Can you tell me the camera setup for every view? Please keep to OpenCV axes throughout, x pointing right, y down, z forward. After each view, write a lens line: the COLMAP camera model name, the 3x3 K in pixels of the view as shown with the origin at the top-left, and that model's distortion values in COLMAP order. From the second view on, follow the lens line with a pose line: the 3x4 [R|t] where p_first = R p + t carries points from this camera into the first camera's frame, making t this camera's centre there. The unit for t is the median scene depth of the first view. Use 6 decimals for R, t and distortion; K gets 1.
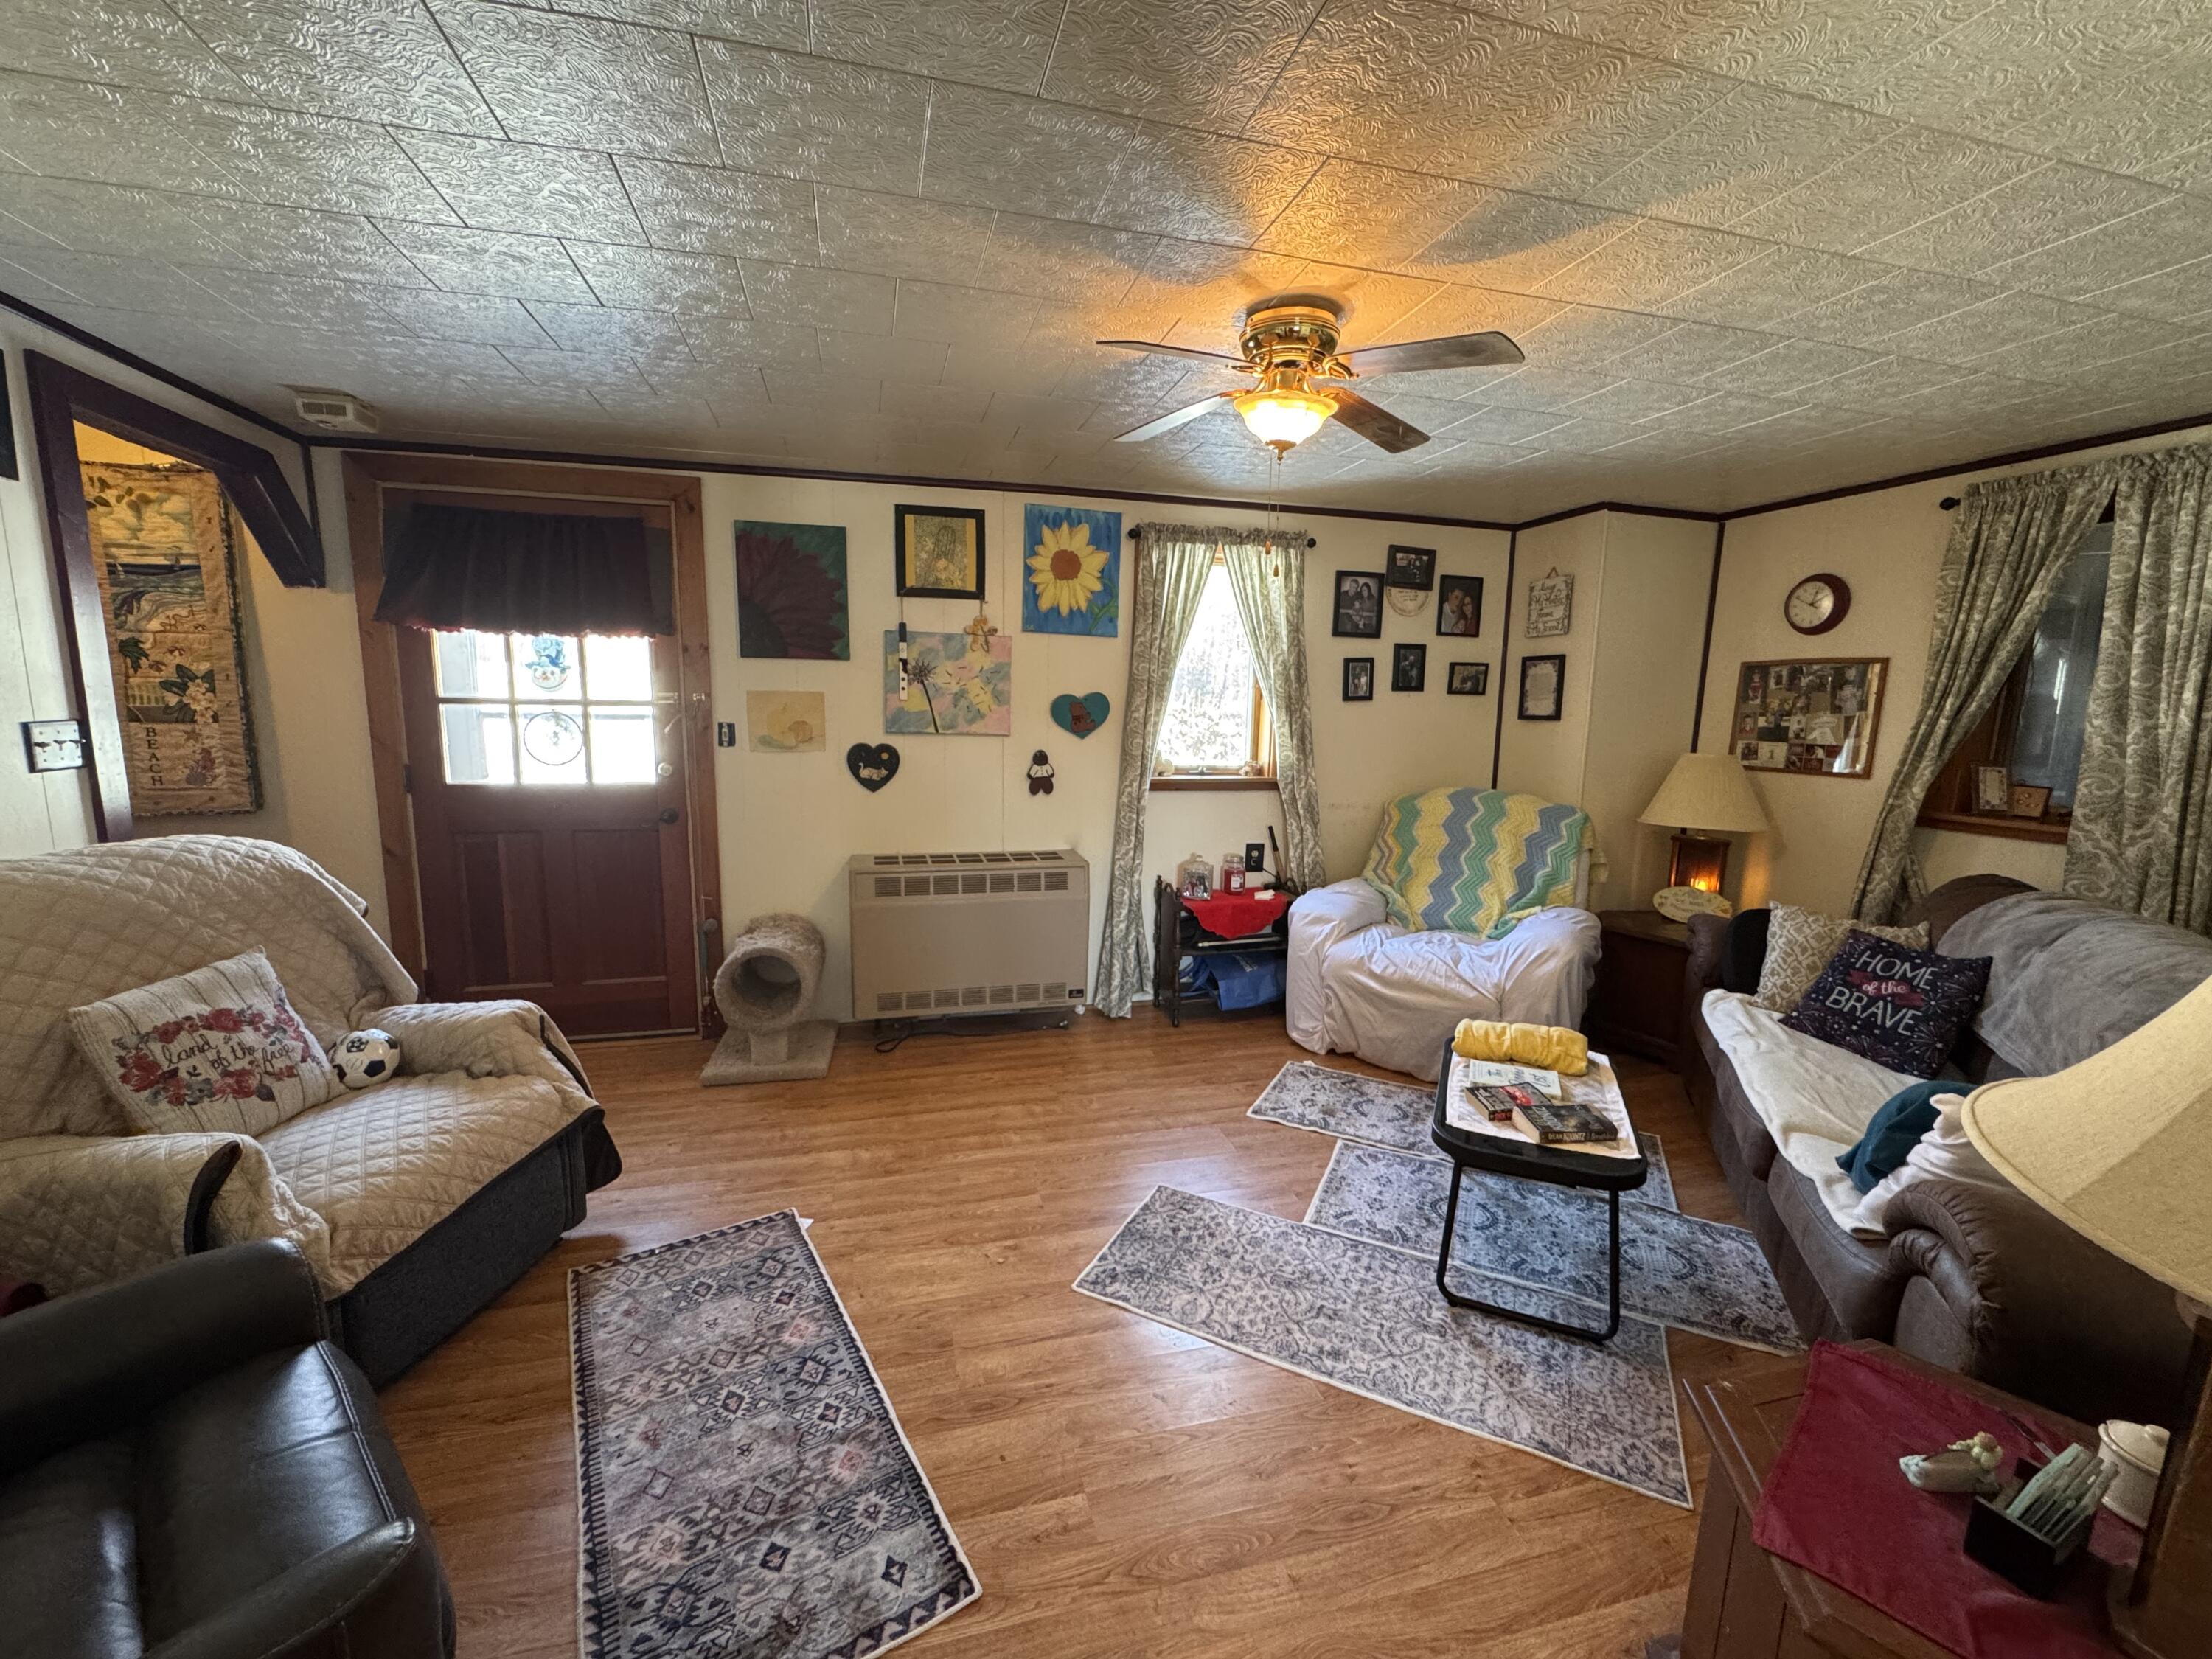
lens RADIAL K [[882.1, 0, 1103.1], [0, 882.1, 828.1], [0, 0, 1]] dist [-0.001962, -0.000380]
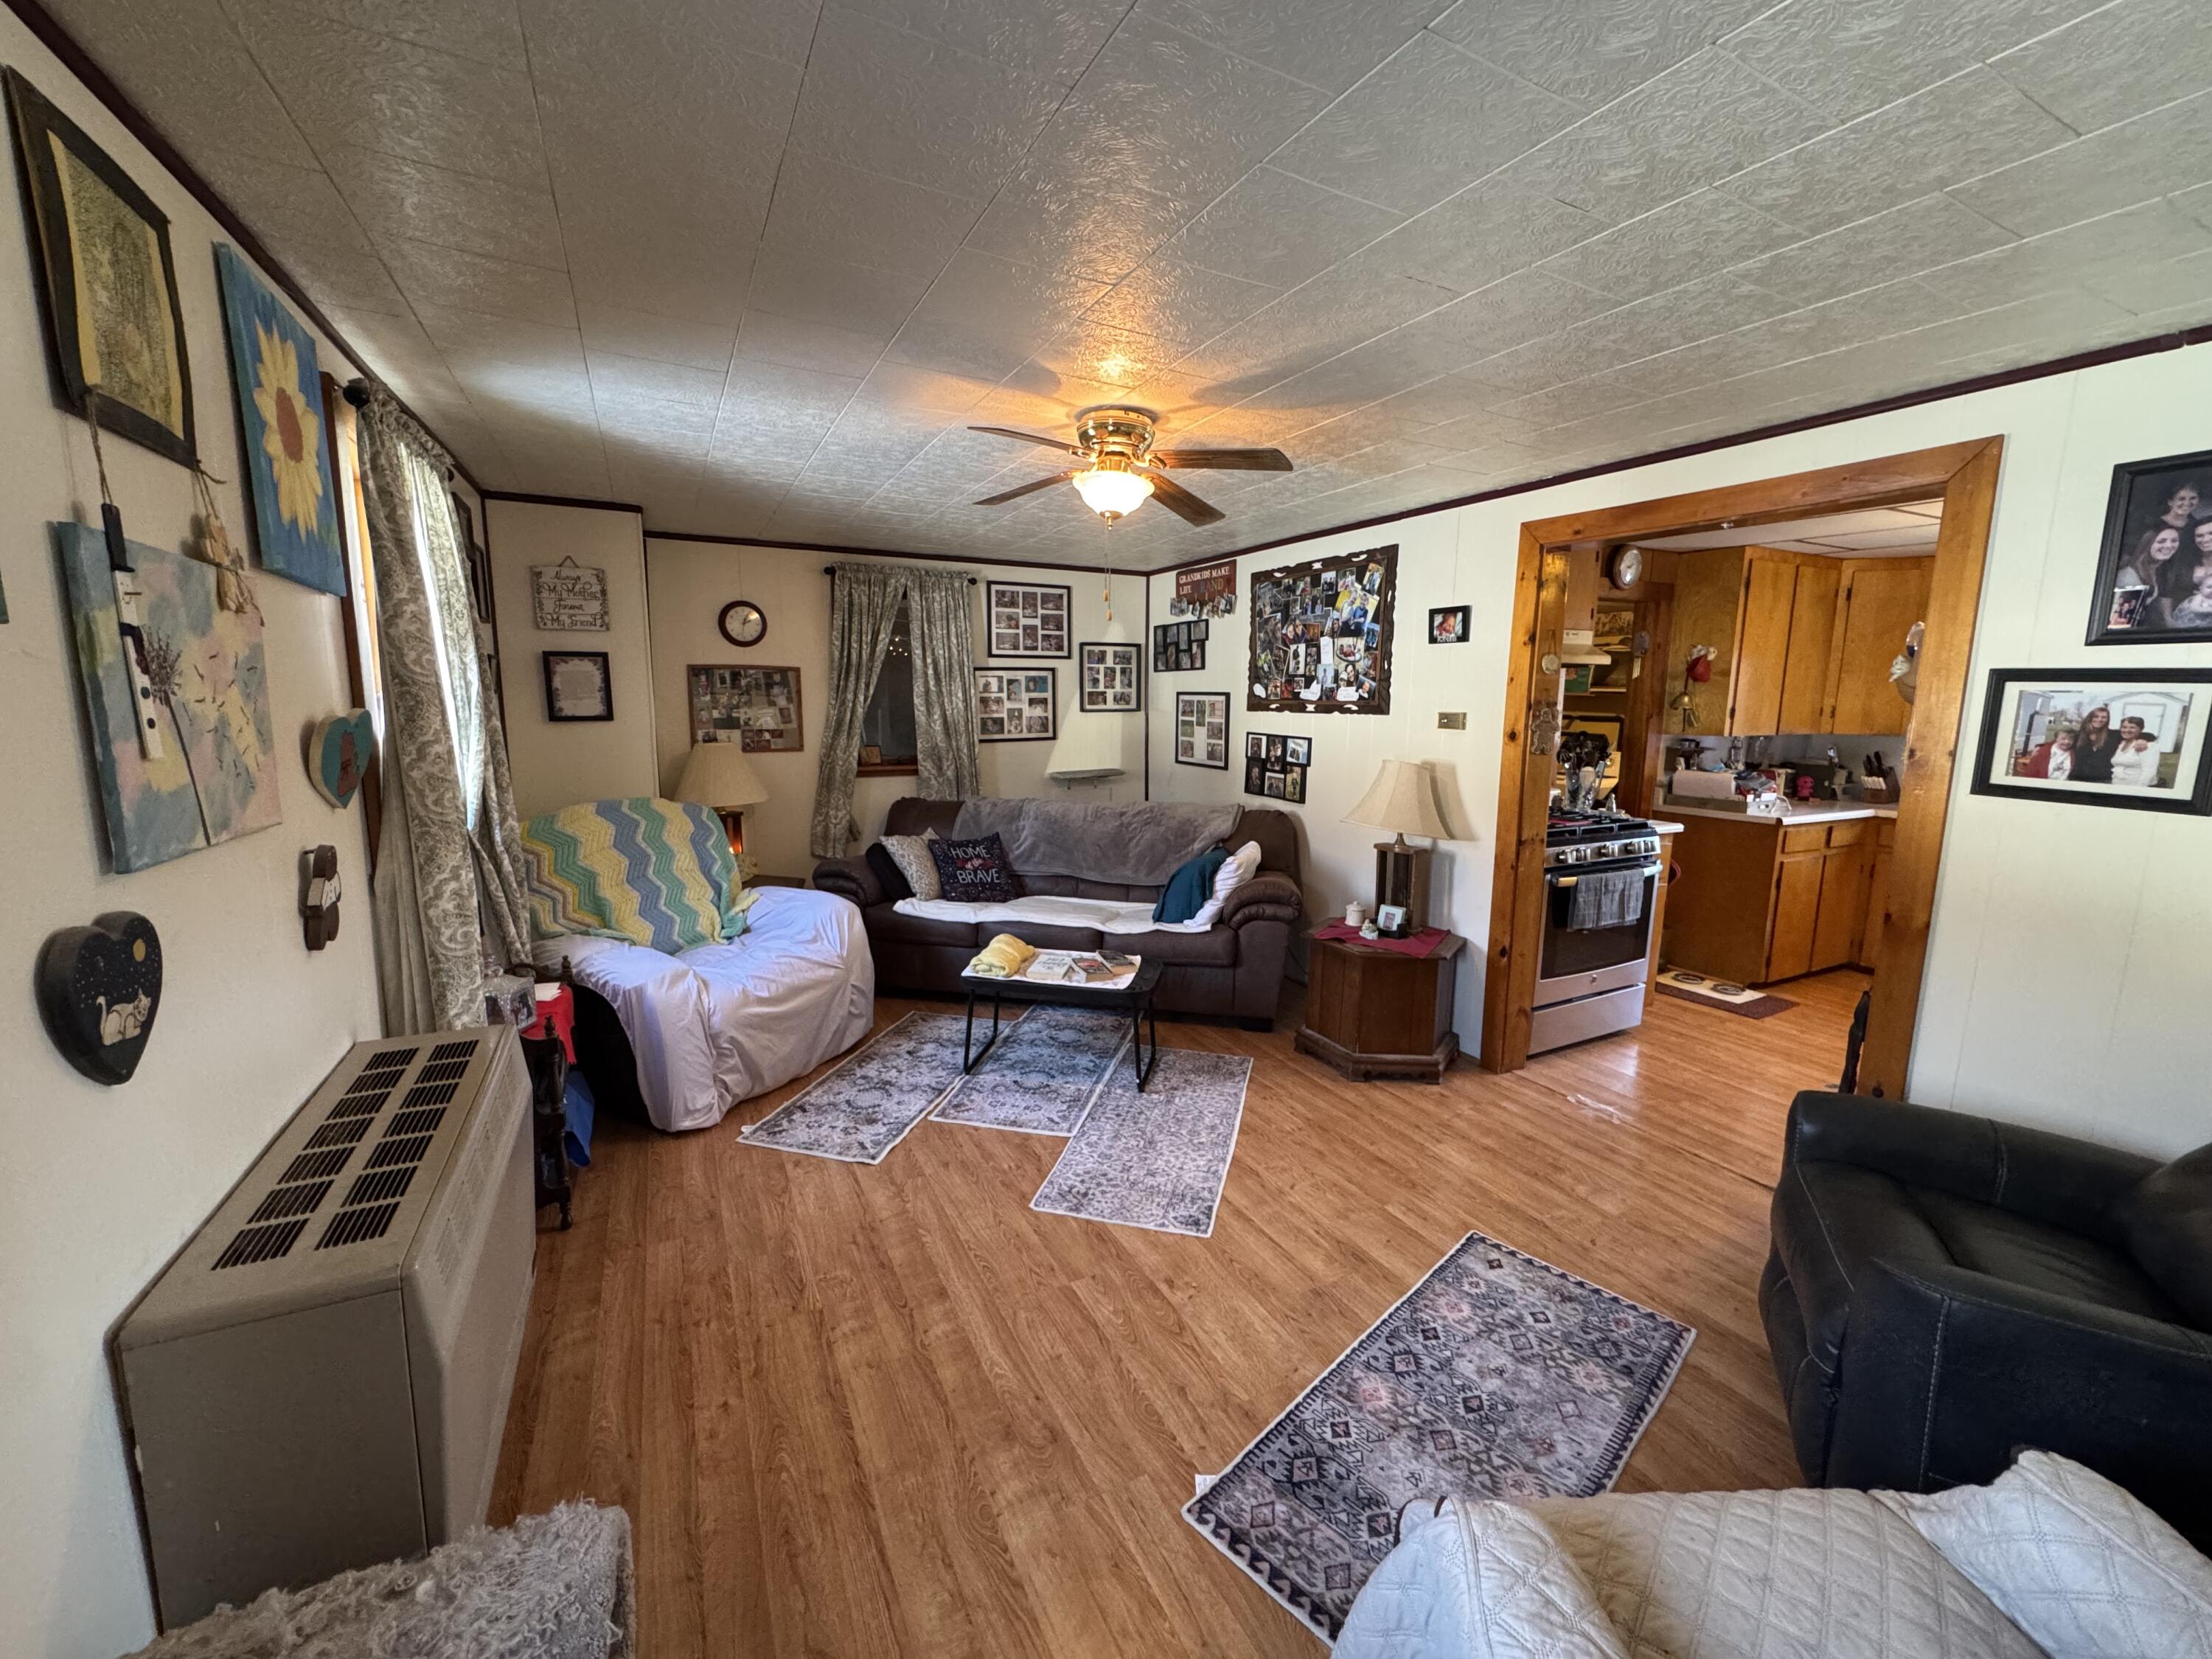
lens RADIAL K [[882.1, 0, 1103.1], [0, 882.1, 828.1], [0, 0, 1]] dist [-0.001962, -0.000380]
pose [[-0.210165, -0.166041, 0.963463, -0.665036], [0.125859, 0.972678, 0.195083, -0.154956], [-0.969531, 0.162260, -0.183525, 0.815808]]
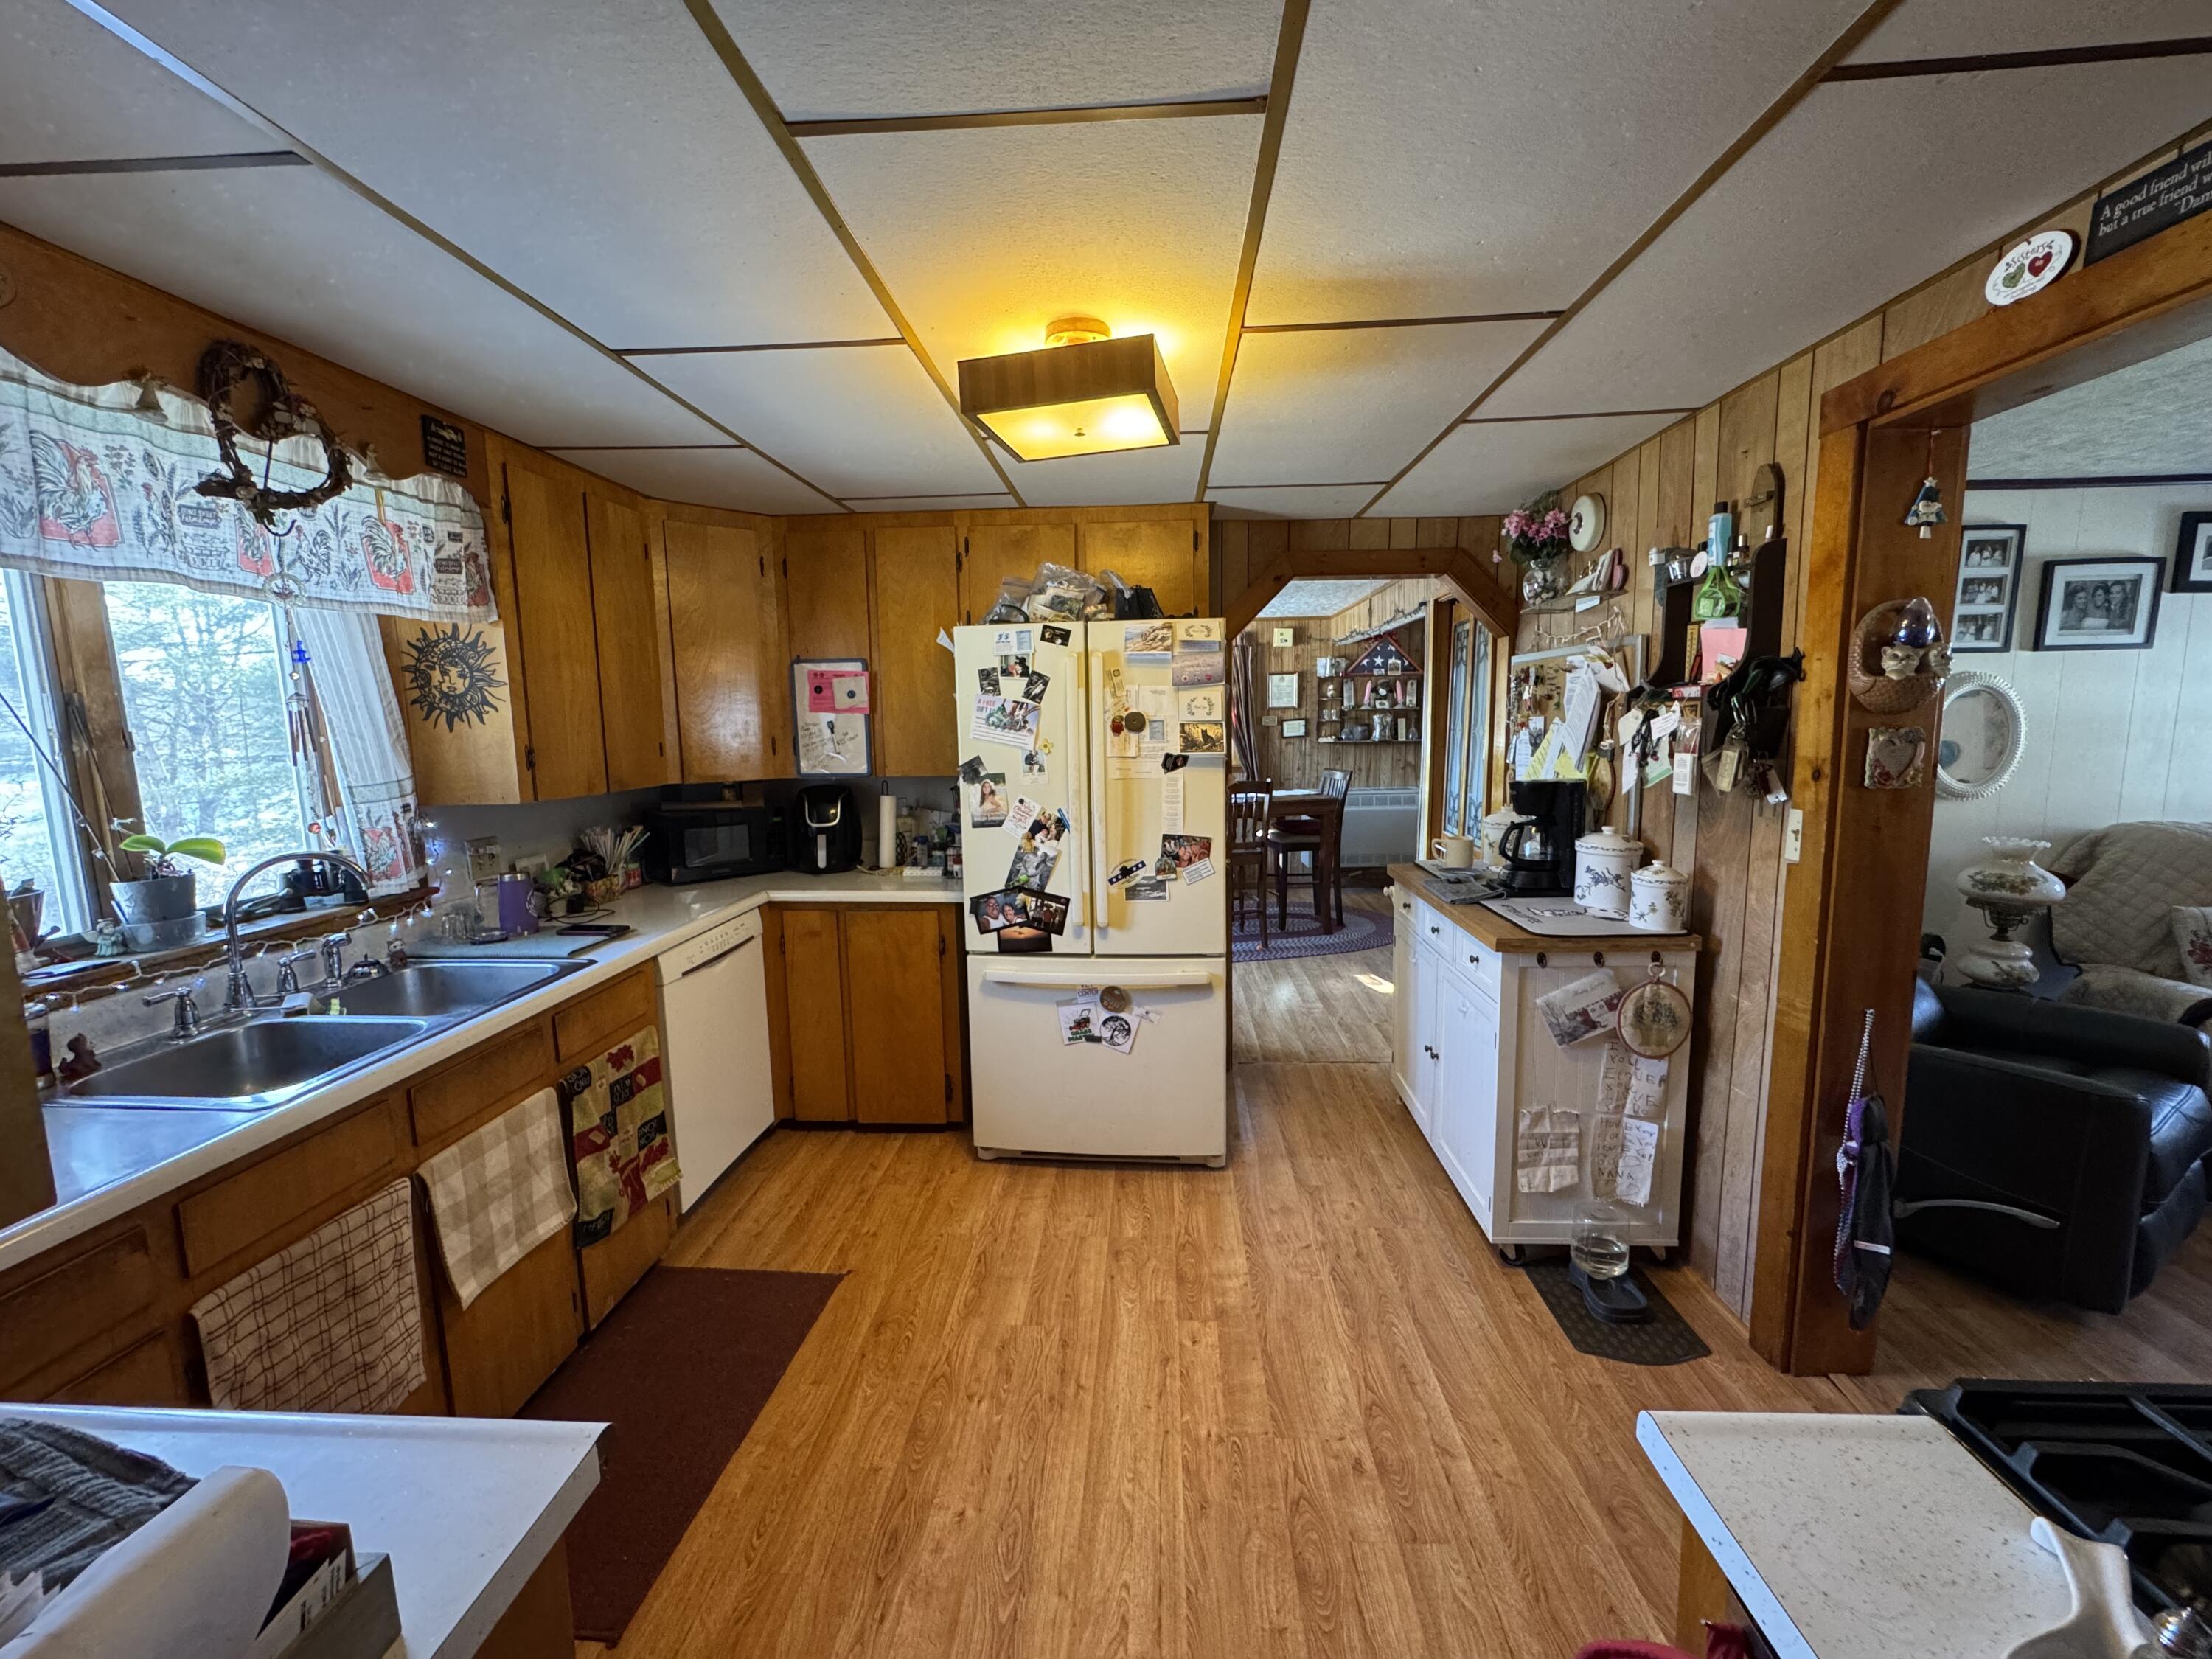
lens RADIAL K [[882.1, 0, 1103.1], [0, 882.1, 828.1], [0, 0, 1]] dist [-0.001962, -0.000380]
pose [[-0.312940, 0.112815, -0.943049, 0.574671], [-0.120438, 0.980191, 0.157224, 0.016249], [0.942106, 0.162781, -0.293154, -0.269887]]
